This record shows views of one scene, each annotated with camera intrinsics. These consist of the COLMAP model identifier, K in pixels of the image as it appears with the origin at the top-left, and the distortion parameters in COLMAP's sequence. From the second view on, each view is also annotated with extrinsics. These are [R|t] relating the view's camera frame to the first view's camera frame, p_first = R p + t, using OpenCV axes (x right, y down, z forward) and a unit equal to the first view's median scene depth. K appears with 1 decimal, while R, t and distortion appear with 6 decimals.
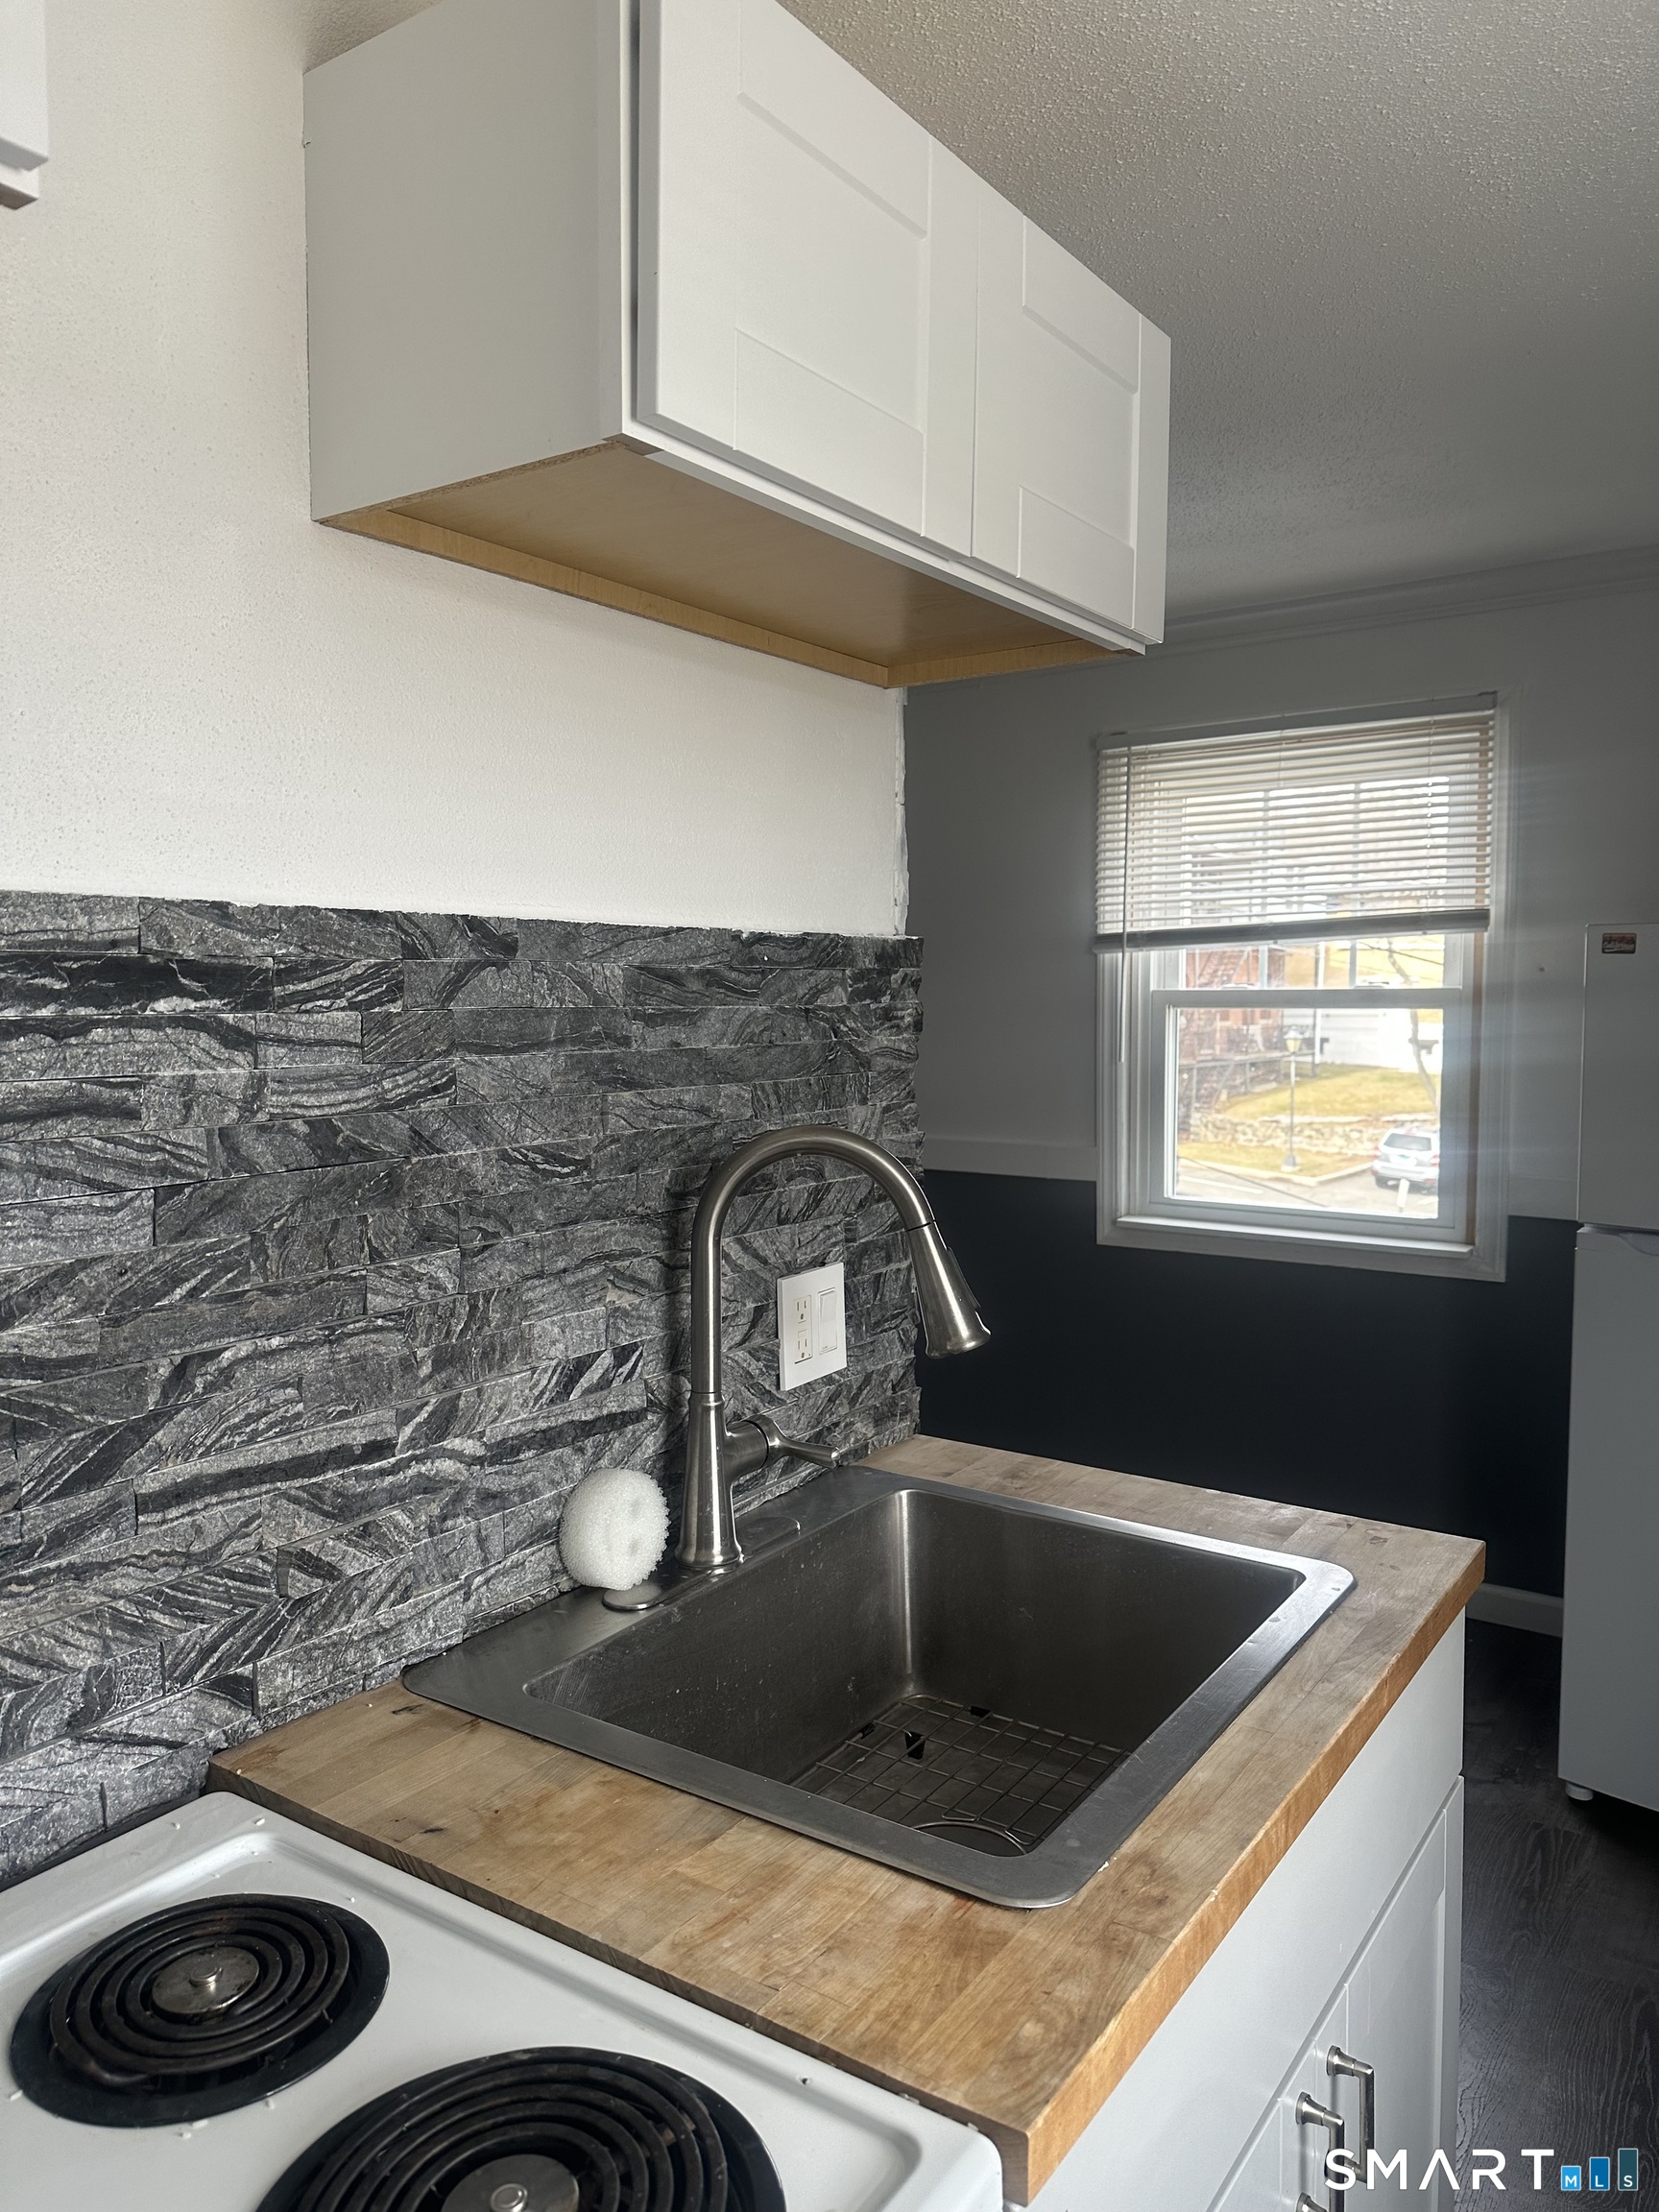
lens RADIAL K [[1553.9, 0, 817.4], [0, 1553.9, 1099.2], [0, 0, 1]] dist [0.064640, -0.070394]
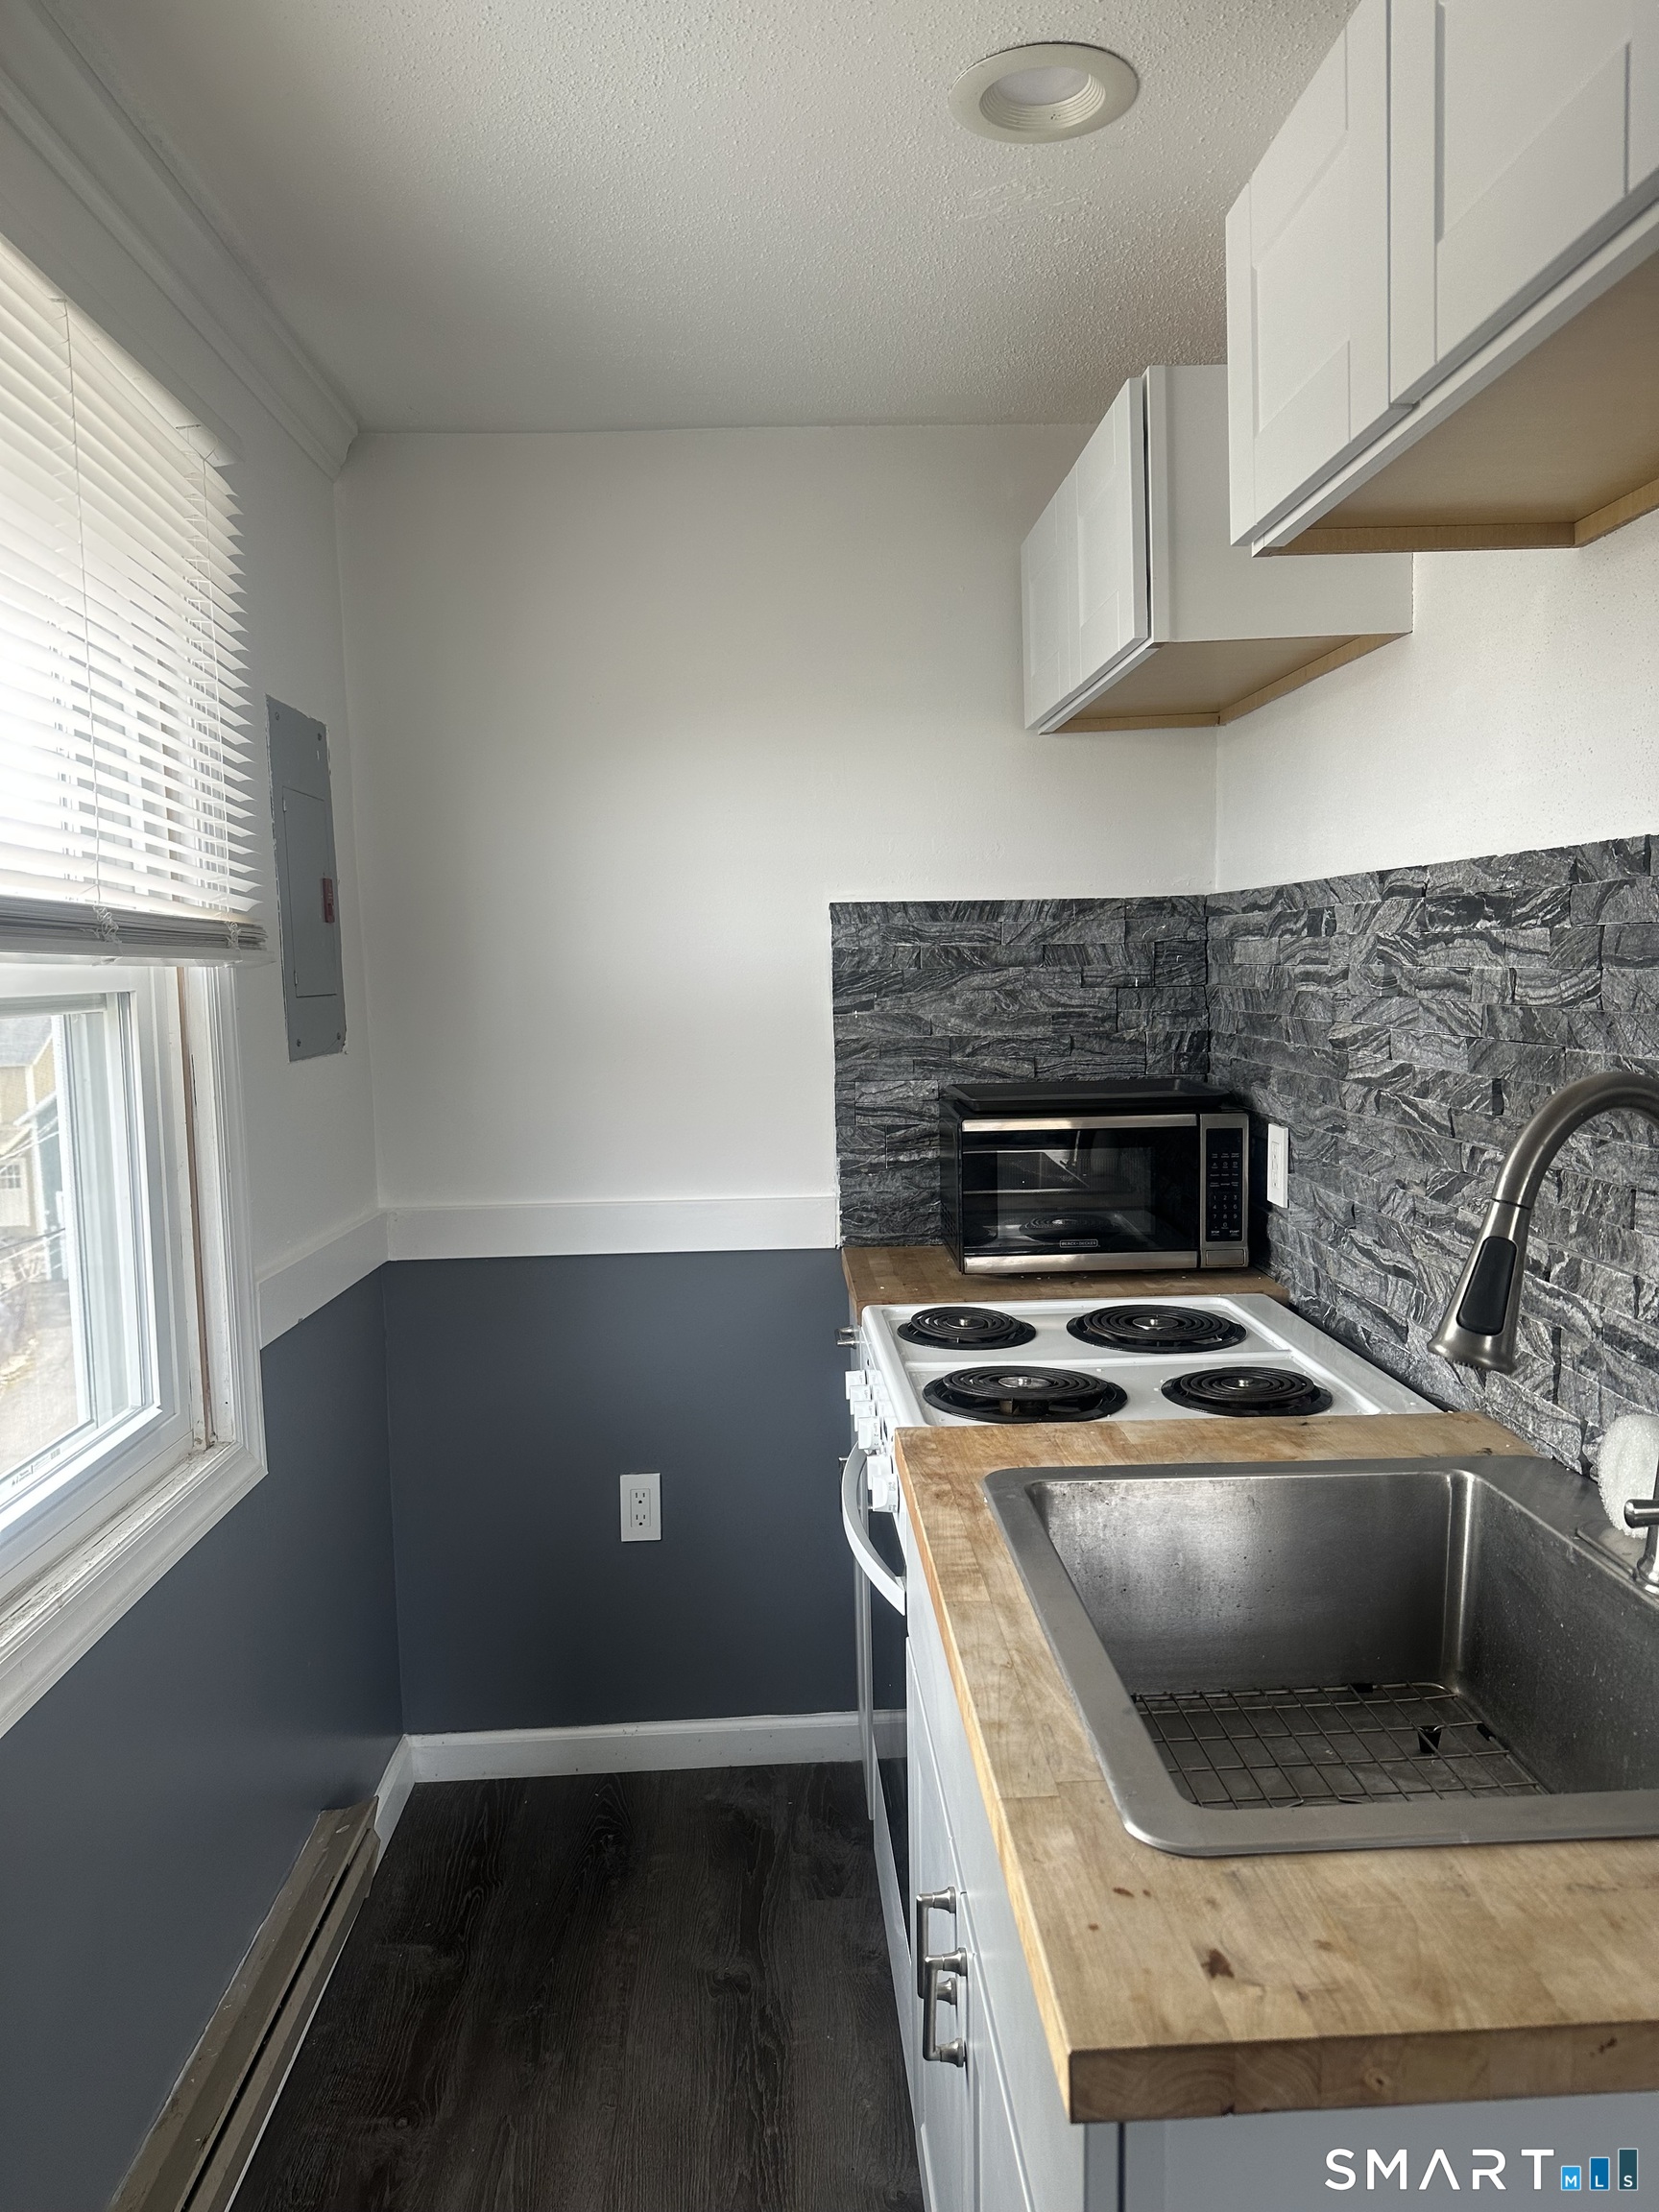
lens RADIAL K [[1553.9, 0, 817.4], [0, 1553.9, 1099.2], [0, 0, 1]] dist [0.064640, -0.070394]
pose [[-0.800159, 0.087487, -0.593373, 1.019496], [-0.003684, 0.988569, 0.150723, -0.115009], [0.599776, 0.122788, -0.790690, 1.766837]]
